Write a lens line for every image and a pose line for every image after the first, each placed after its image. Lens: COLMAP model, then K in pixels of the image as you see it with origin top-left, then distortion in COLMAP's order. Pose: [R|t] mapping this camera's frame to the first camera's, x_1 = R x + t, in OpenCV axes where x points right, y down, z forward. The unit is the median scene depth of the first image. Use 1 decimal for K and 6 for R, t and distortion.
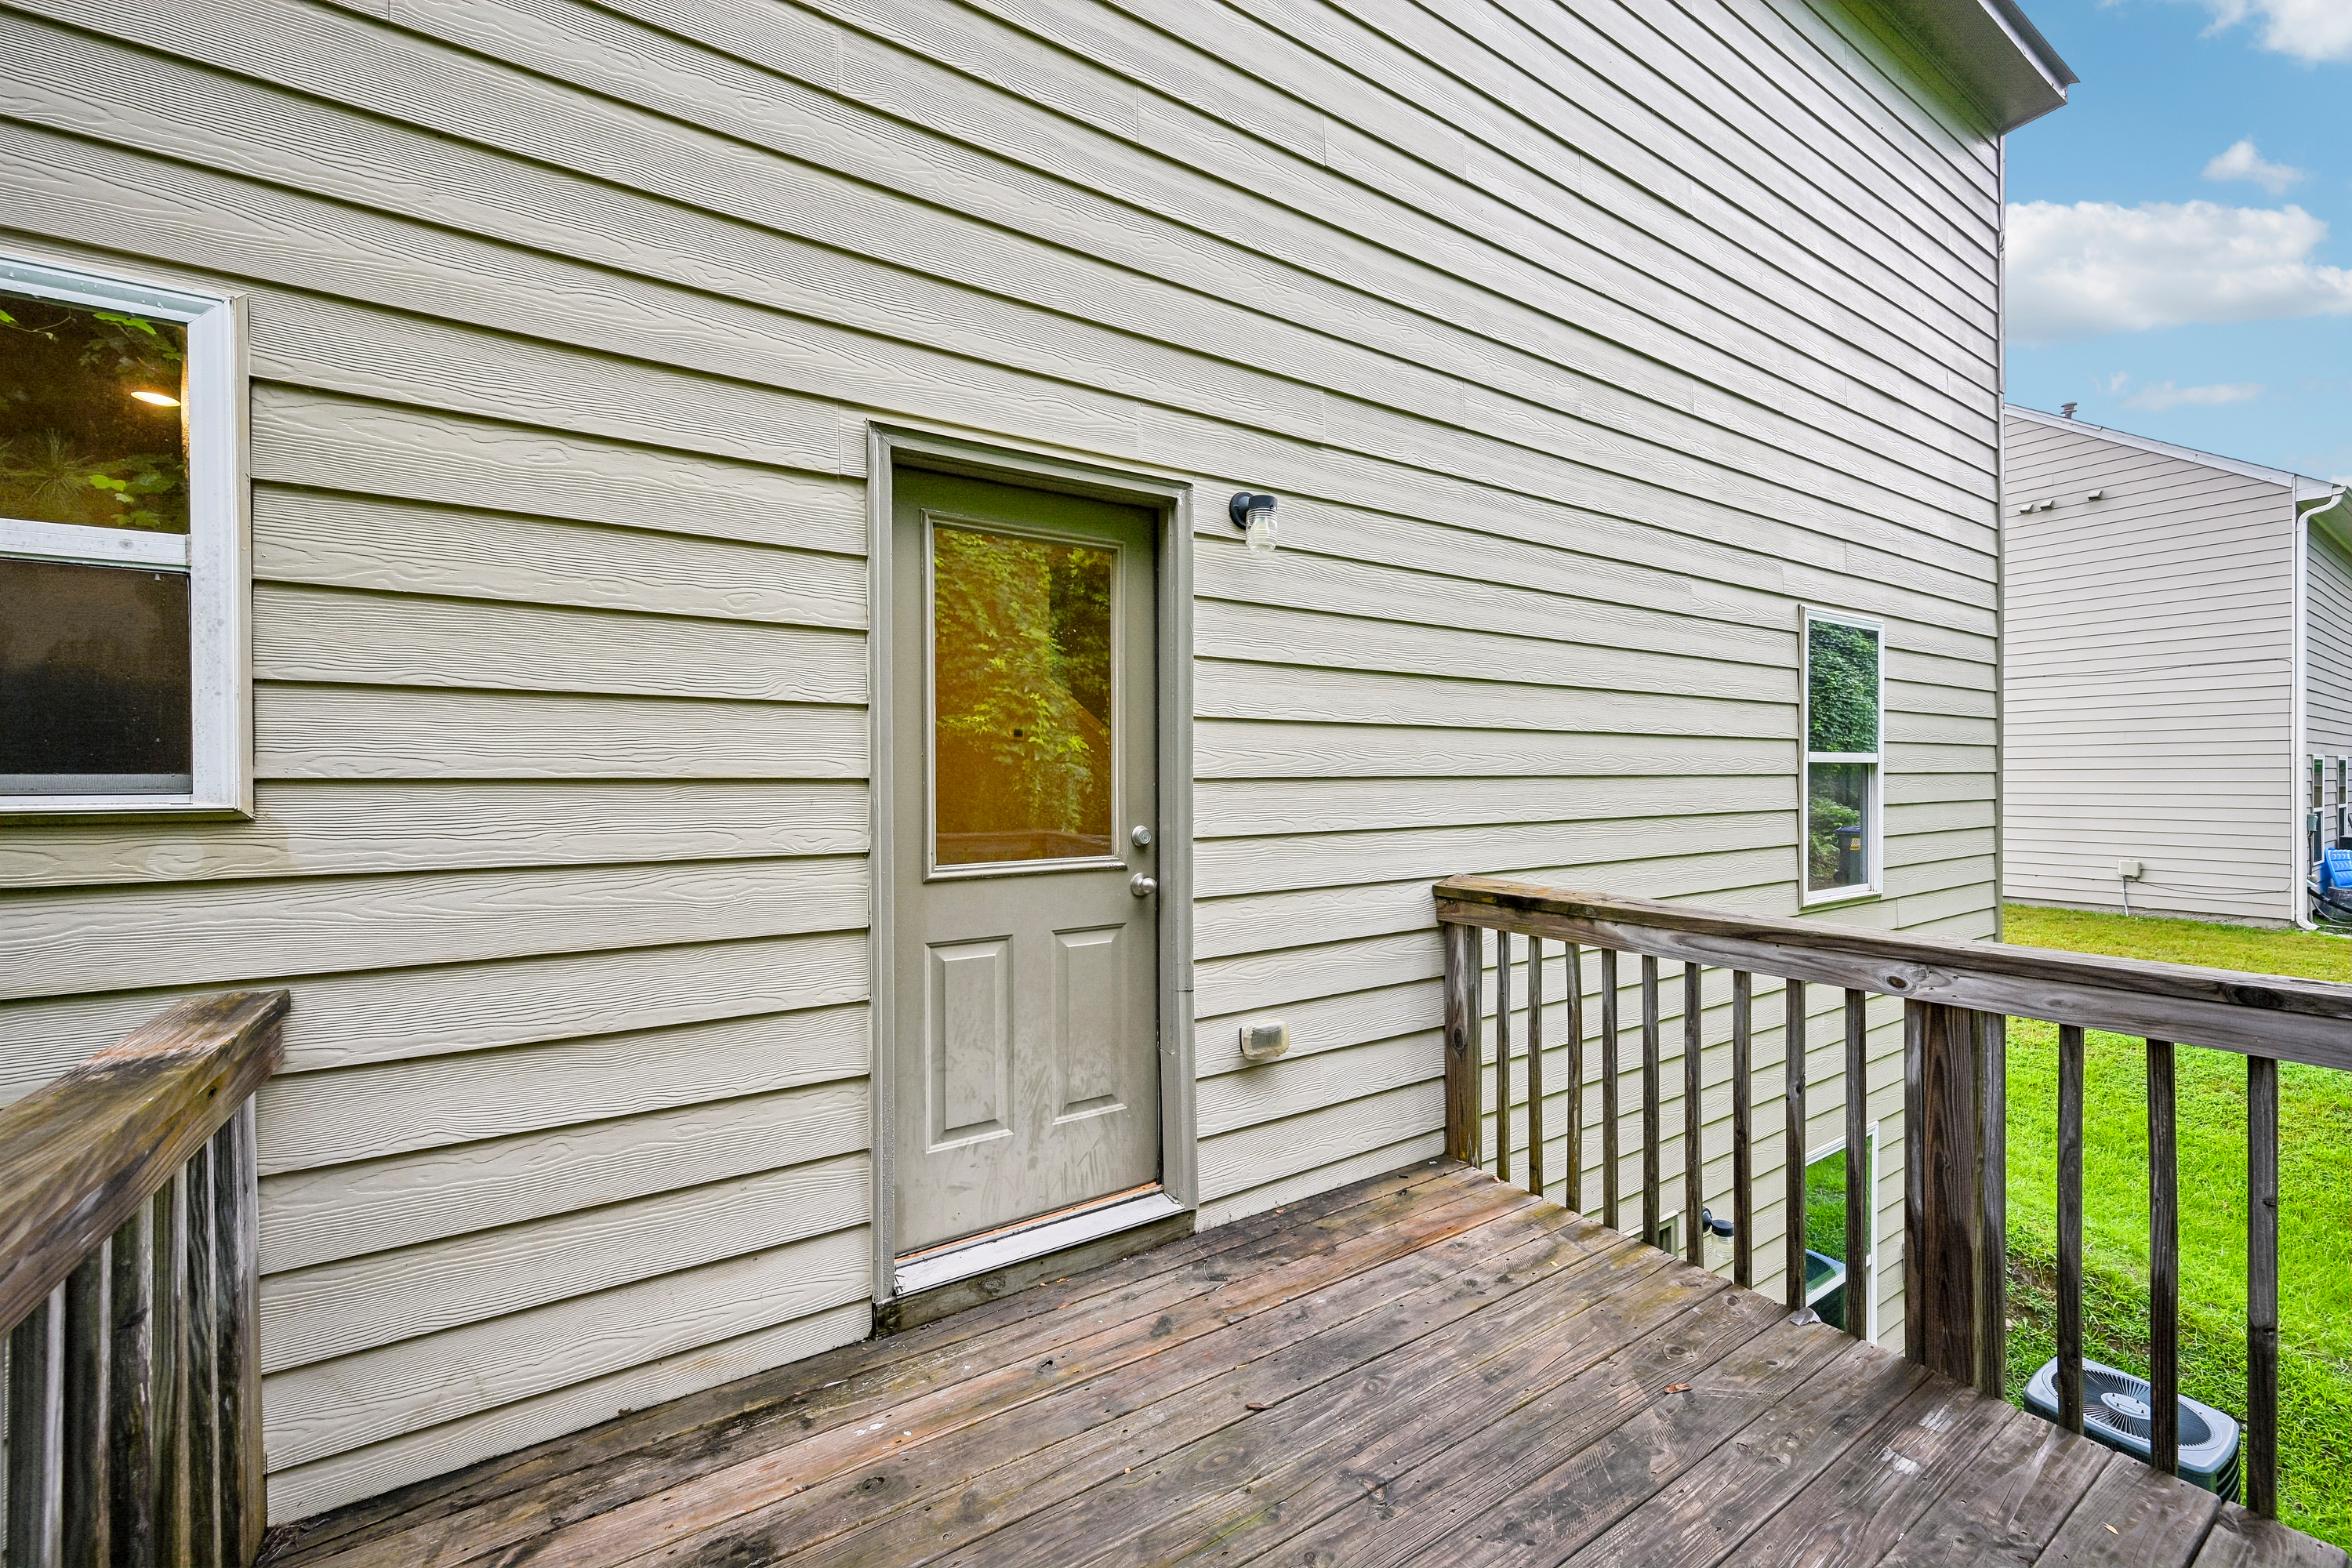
lens RADIAL K [[919.1, 0, 1180.2], [0, 919.1, 783.3], [0, 0, 1]] dist [-0.000421, -0.000236]
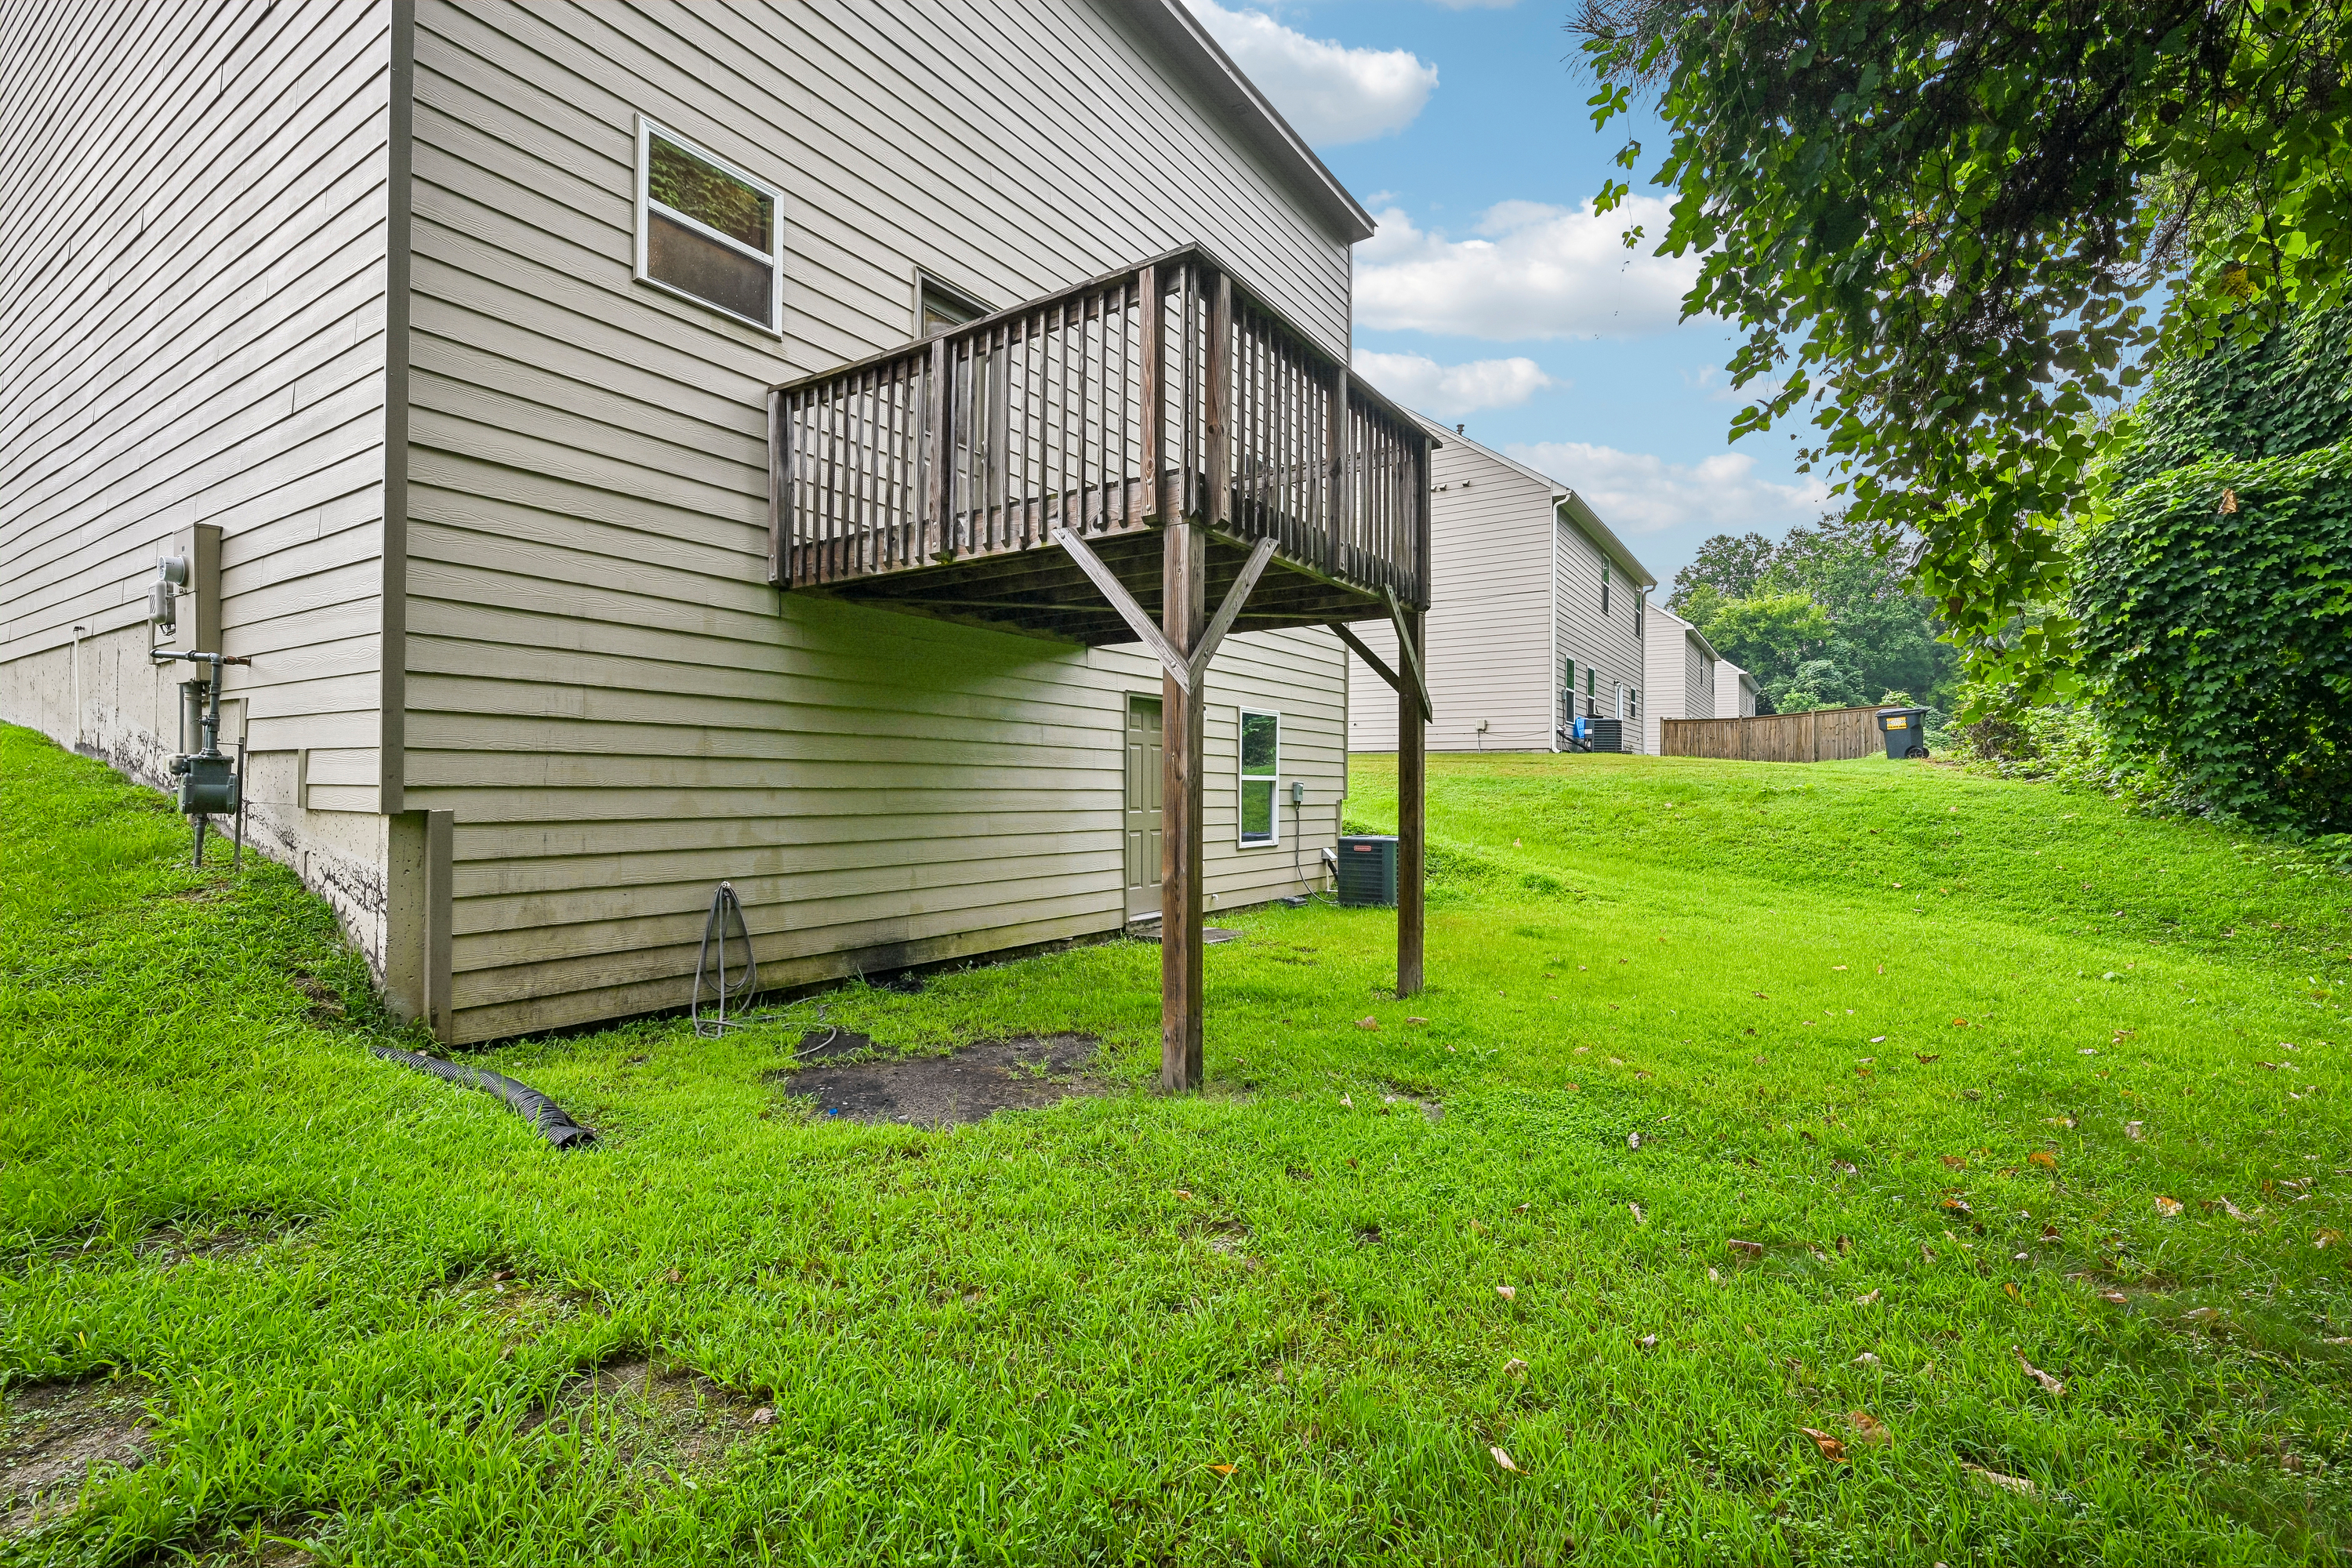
lens RADIAL K [[1043.4, 0, 1176.0], [0, 1043.4, 784.0], [0, 0, 1]] dist [-0.000799, -0.000056]
pose [[0.914180, 0.014741, 0.405040, -0.334236], [-0.010452, 0.999863, -0.012797, 0.481485], [-0.405174, 0.007465, 0.914209, -0.882166]]
